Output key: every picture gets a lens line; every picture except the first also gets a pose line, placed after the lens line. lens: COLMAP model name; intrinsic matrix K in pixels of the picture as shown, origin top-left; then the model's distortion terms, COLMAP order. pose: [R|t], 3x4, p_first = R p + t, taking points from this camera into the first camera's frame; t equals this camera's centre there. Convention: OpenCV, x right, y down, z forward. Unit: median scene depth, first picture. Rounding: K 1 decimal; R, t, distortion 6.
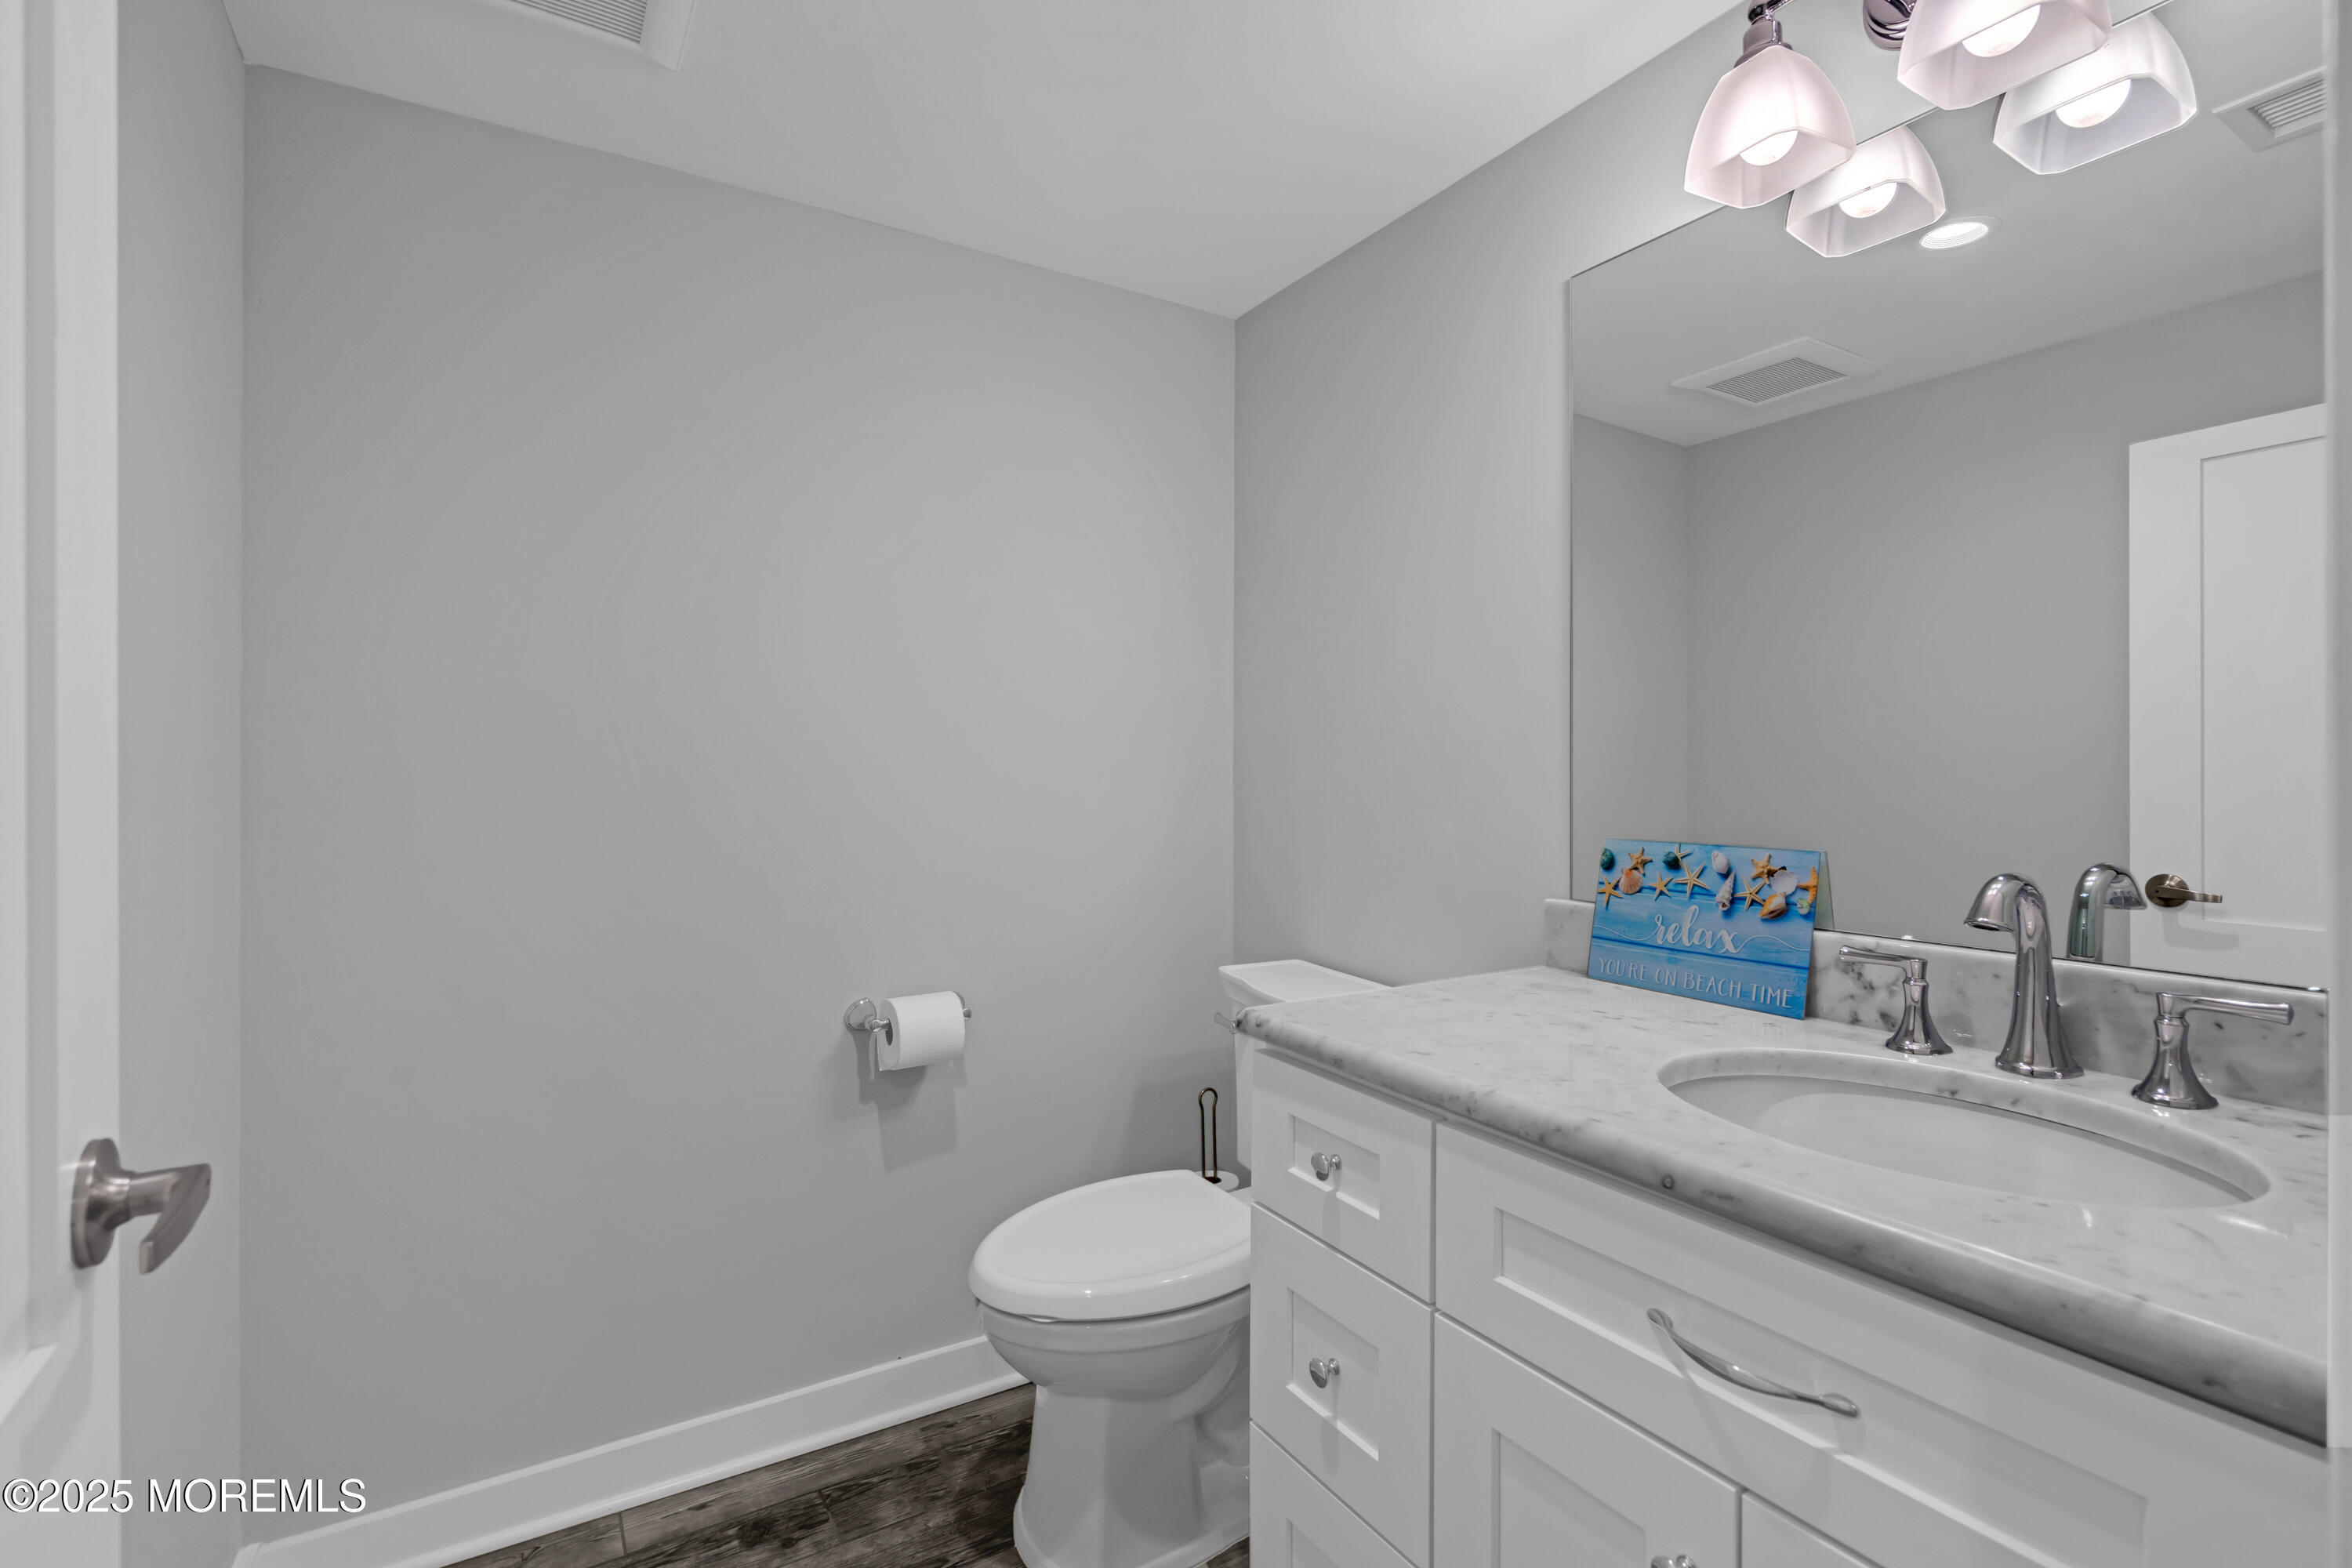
lens RADIAL K [[1072.1, 0, 1175.3], [0, 1072.1, 776.7], [0, 0, 1]] dist [-0.000901, -0.000008]
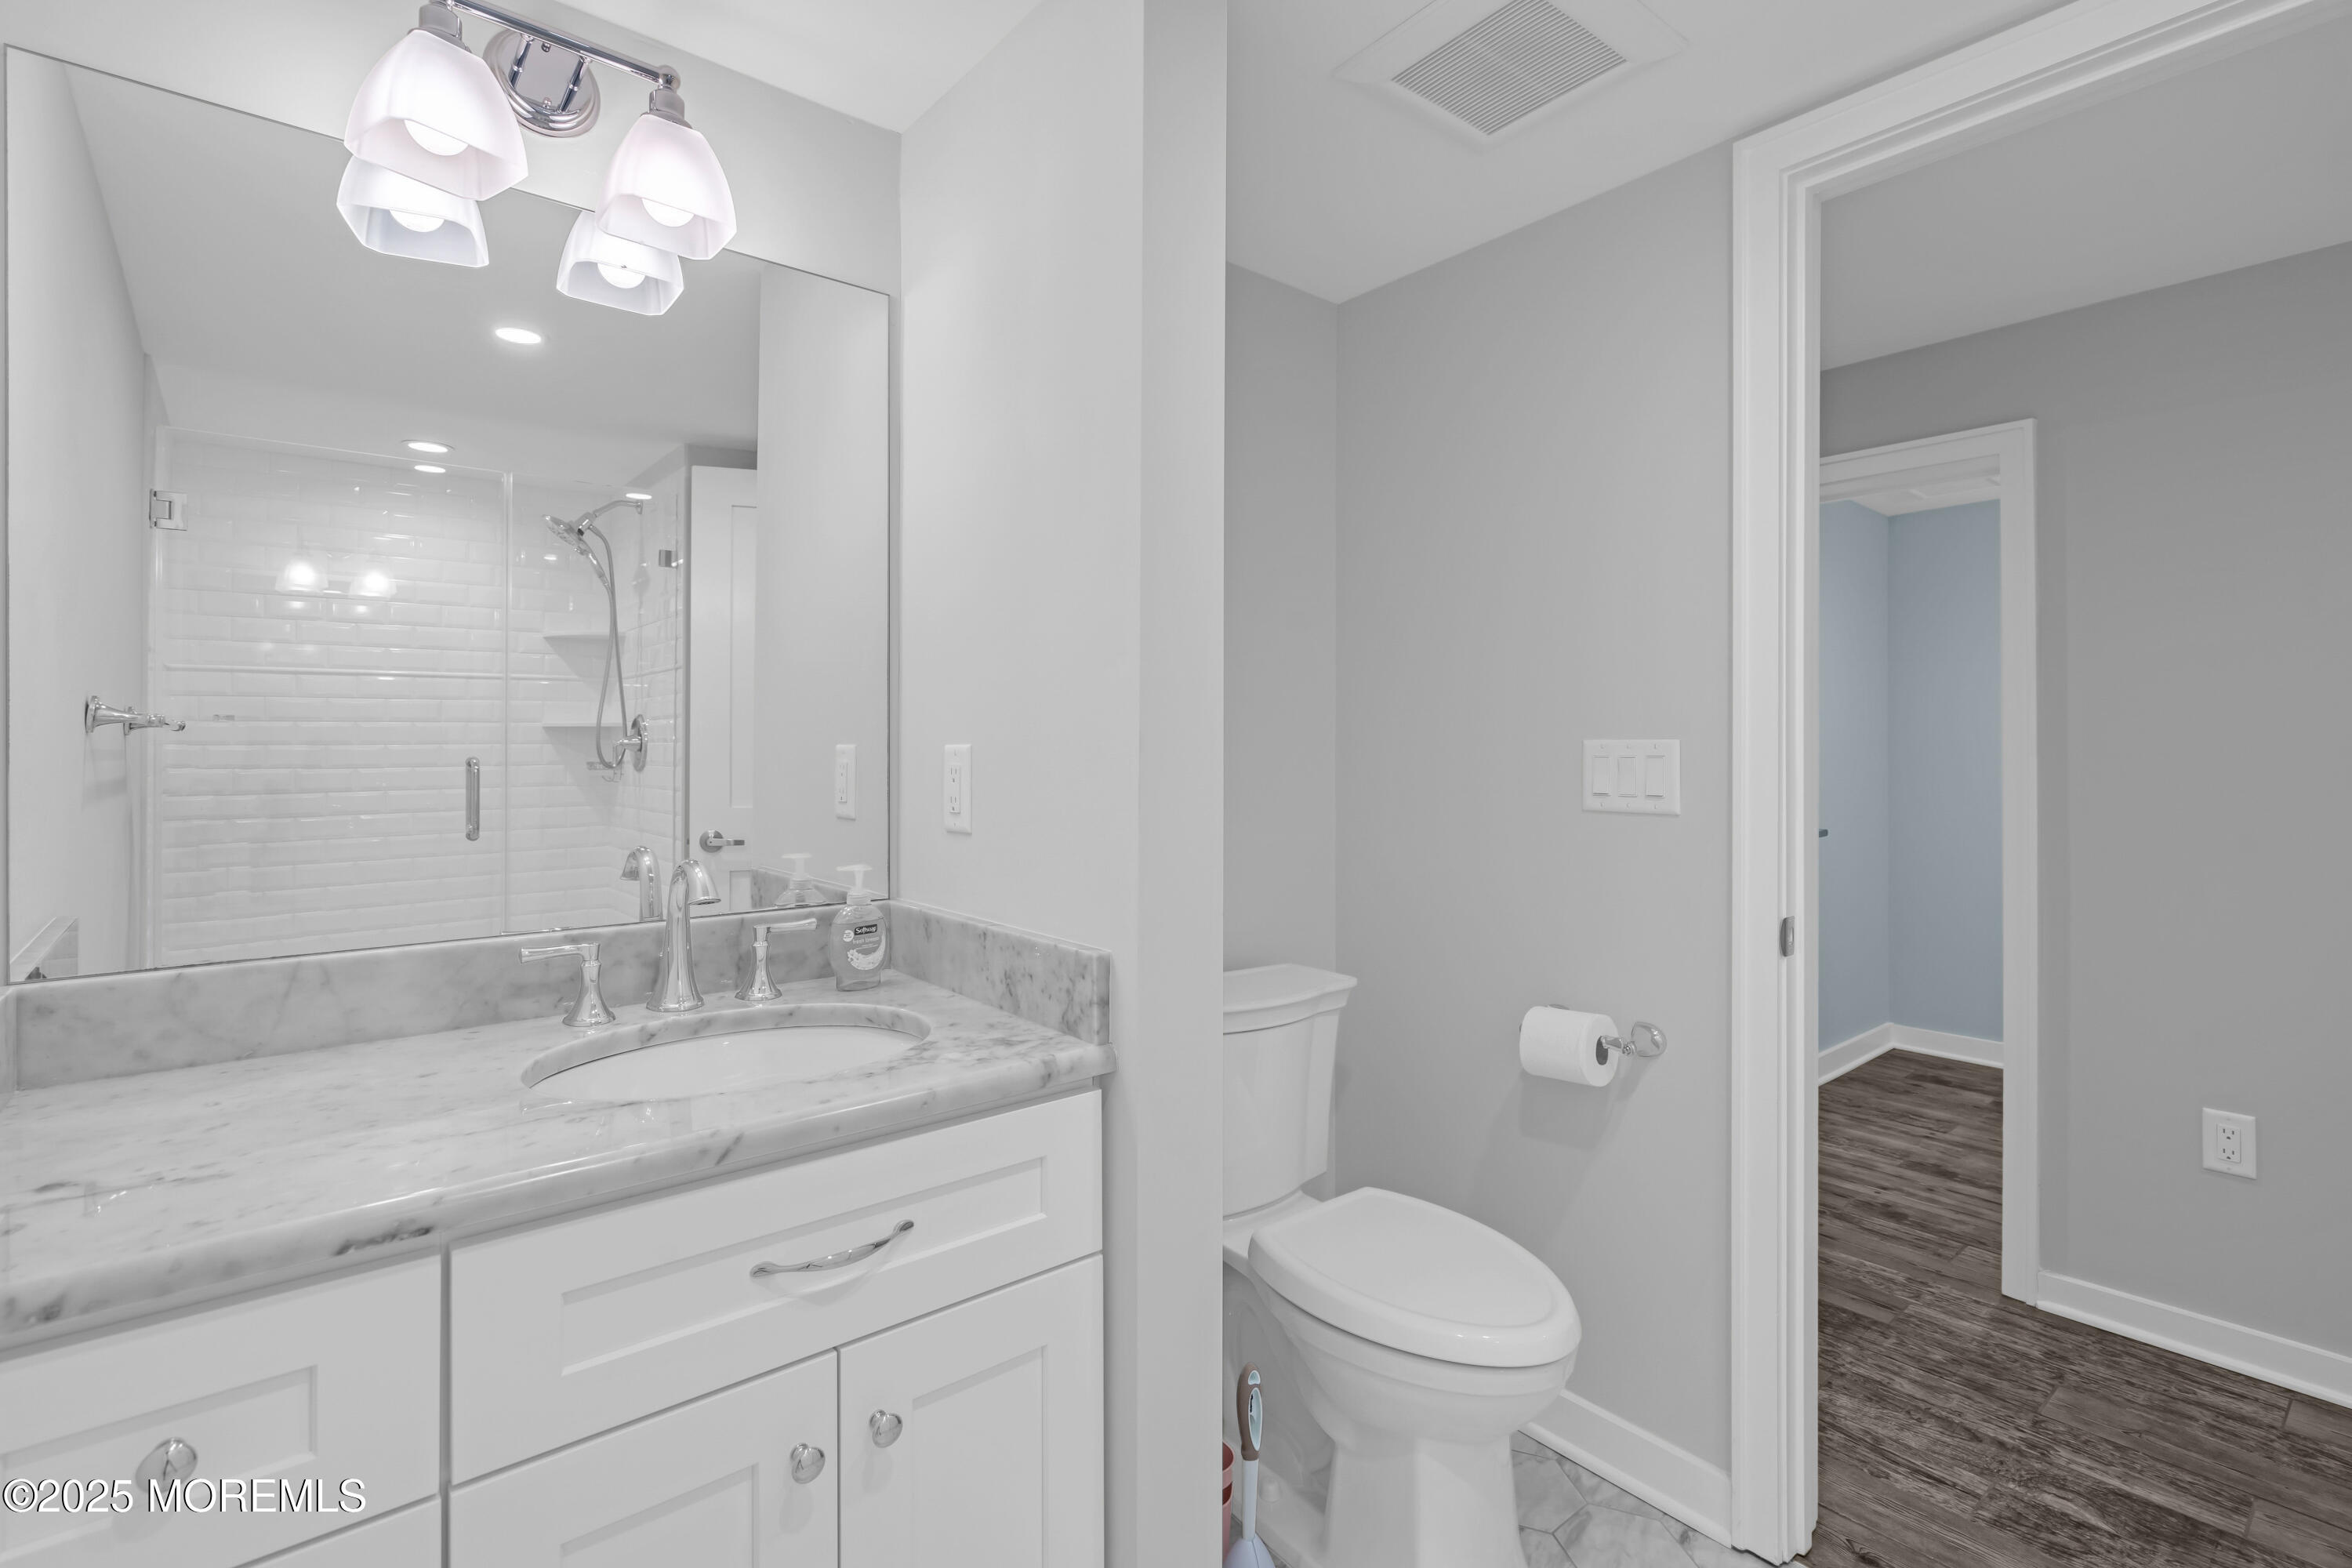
lens RADIAL K [[1072.1, 0, 1175.3], [0, 1072.1, 776.7], [0, 0, 1]] dist [-0.000901, -0.000008]
pose [[-0.151665, -0.019674, 0.988236, -0.604064], [0.006099, 0.999764, 0.020839, -0.040126], [-0.988413, 0.009188, -0.151509, 0.586810]]
